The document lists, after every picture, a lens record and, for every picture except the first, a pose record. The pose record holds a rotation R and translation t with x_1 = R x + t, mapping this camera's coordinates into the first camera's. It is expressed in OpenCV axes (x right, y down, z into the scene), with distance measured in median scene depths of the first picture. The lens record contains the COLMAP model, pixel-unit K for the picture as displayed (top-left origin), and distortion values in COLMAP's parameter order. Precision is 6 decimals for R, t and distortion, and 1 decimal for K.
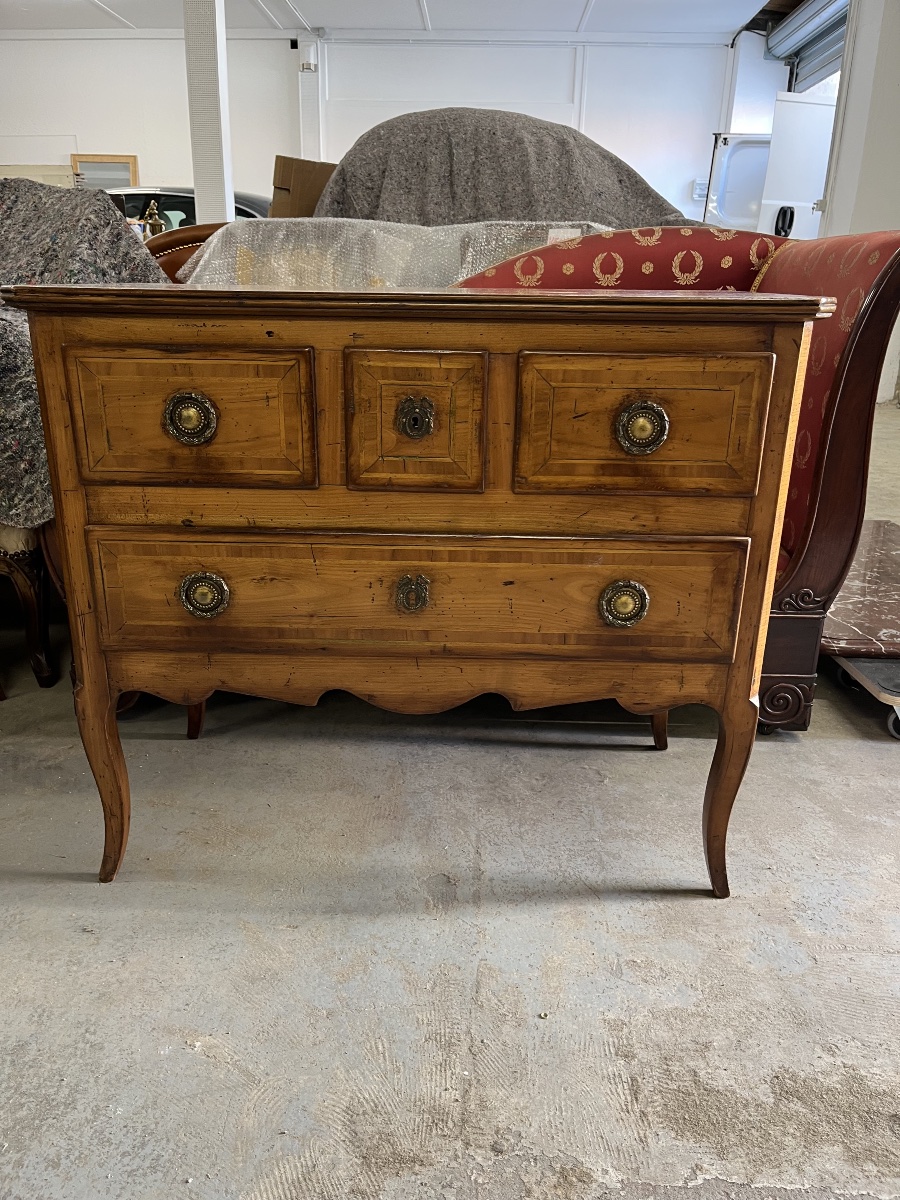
lens RADIAL K [[934.5, 0, 441.8], [0, 934.5, 598.4], [0, 0, 1]] dist [0.011798, -0.064764]
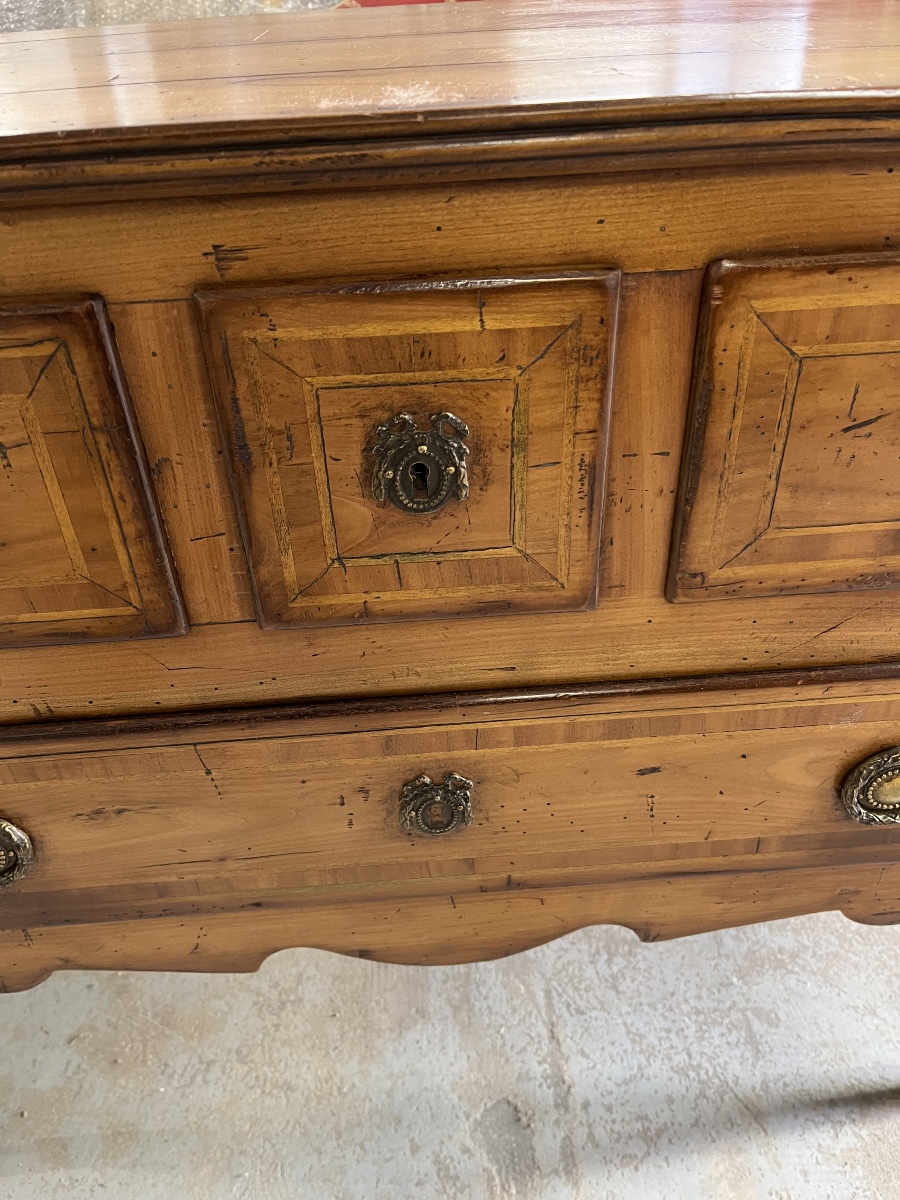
lens RADIAL K [[934.5, 0, 445.7], [0, 934.5, 589.9], [0, 0, 1]] dist [0.011798, -0.064764]
pose [[0.995274, -0.091472, 0.032588, -0.033405], [0.079744, 0.961435, 0.263220, -0.235033], [-0.055408, -0.259377, 0.964185, 0.614103]]
